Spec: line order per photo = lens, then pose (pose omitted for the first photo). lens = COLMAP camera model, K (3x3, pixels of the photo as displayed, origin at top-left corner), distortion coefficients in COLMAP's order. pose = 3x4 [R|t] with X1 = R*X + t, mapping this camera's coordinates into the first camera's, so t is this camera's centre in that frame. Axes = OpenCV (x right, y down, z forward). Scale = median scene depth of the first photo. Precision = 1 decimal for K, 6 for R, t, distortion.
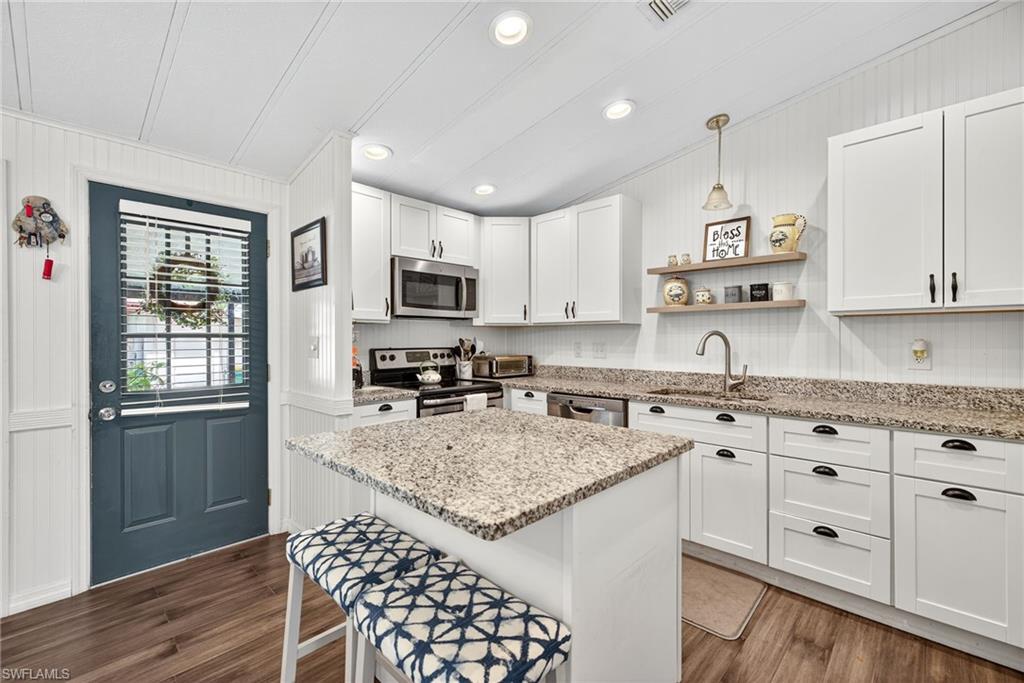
lens RADIAL K [[431.1, 0, 509.5], [0, 431.1, 339.1], [0, 0, 1]] dist [0.002805, -0.000080]
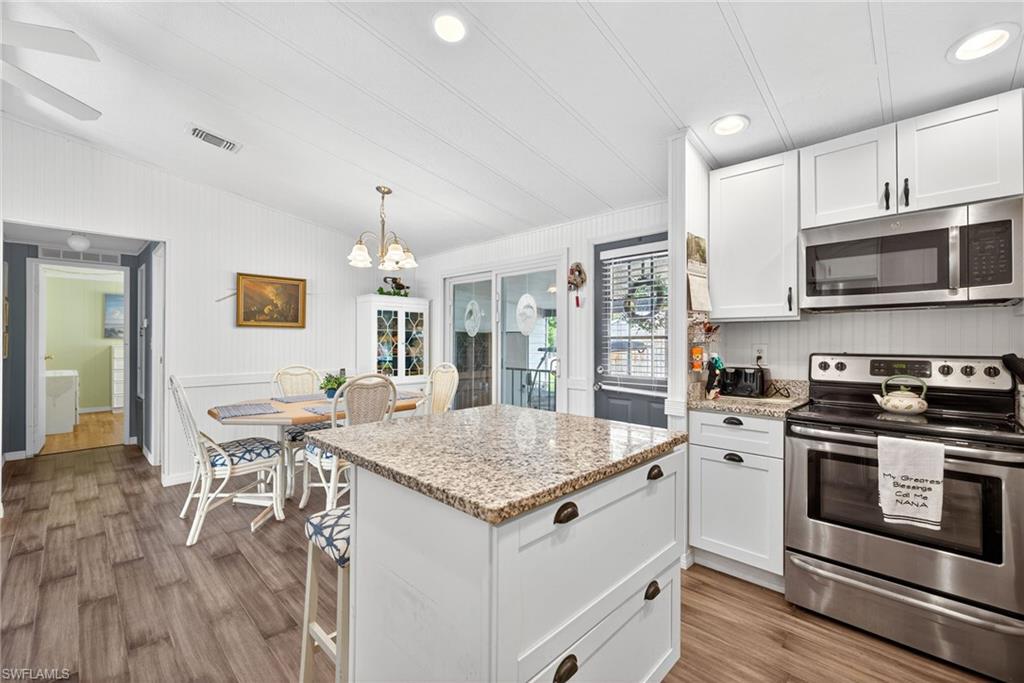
lens RADIAL K [[427.0, 0, 509.3], [0, 427.0, 339.3], [0, 0, 1]] dist [0.000631, -0.000144]
pose [[-0.010971, -0.002399, -0.999937, 0.538307], [-0.002393, 0.999994, -0.002372, 0.000785], [0.999937, 0.002367, -0.010977, 0.548264]]
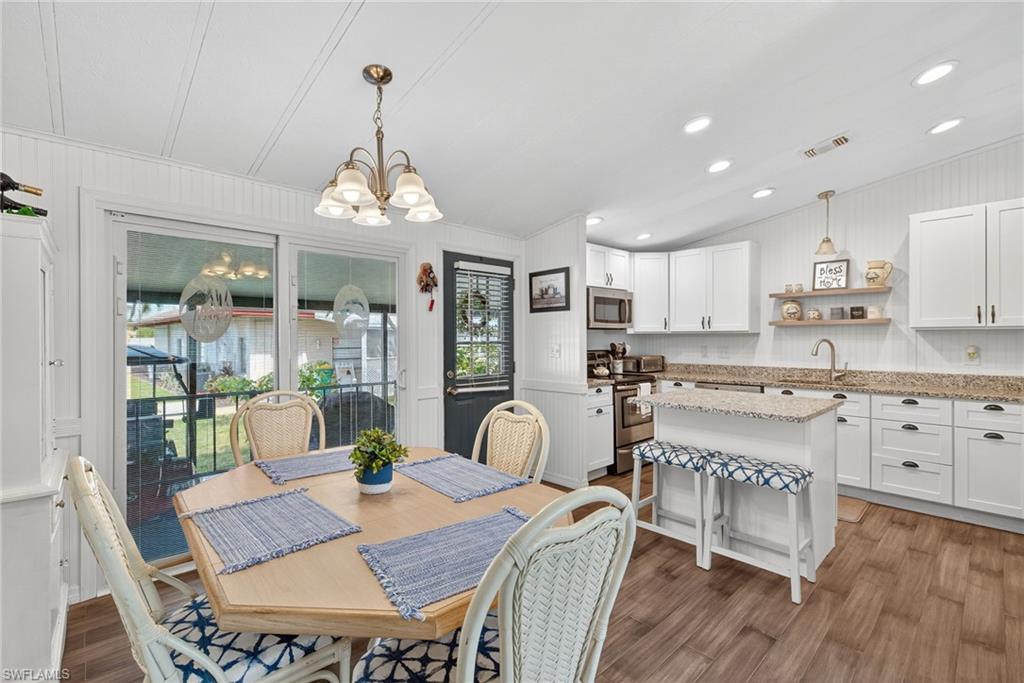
lens RADIAL K [[447.9, 0, 508.1], [0, 447.9, 338.8], [0, 0, 1]] dist [-0.000821, 0.000070]
pose [[0.998384, -0.001480, -0.056802, -0.496371], [0.001484, 0.999999, 0.000029, -0.021275], [0.056802, -0.000113, 0.998385, -0.557723]]
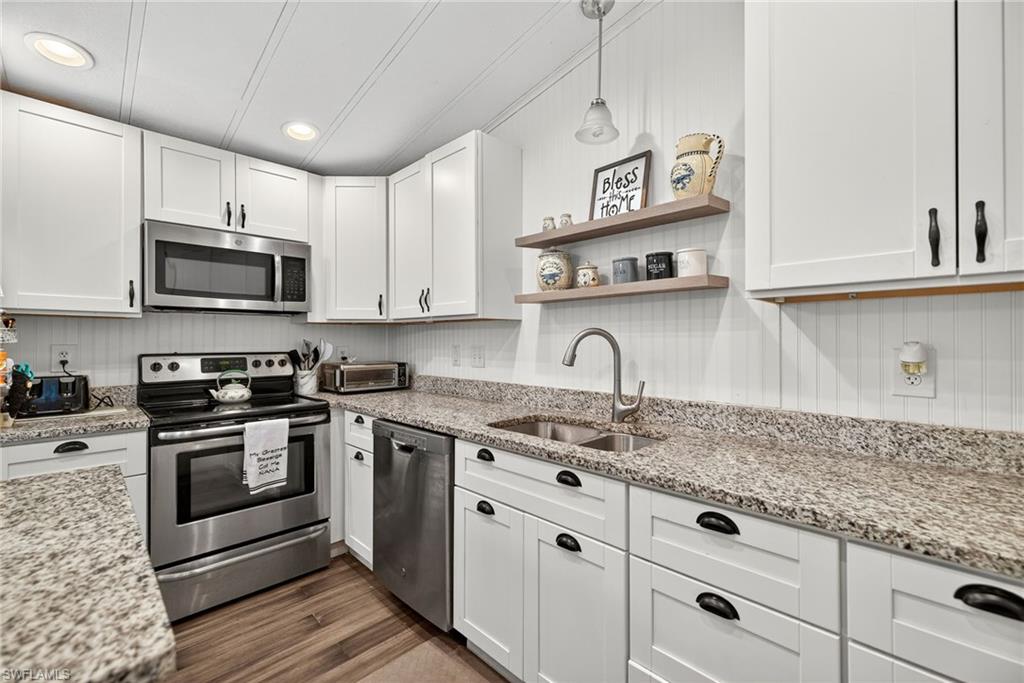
lens RADIAL K [[427.0, 0, 509.3], [0, 427.0, 339.3], [0, 0, 1]] dist [0.000631, -0.000144]
pose [[0.999766, 0.001170, -0.021593, 0.363612], [-0.001288, 0.999984, -0.005455, 0.001005], [0.021586, 0.005482, 0.999752, 0.362742]]
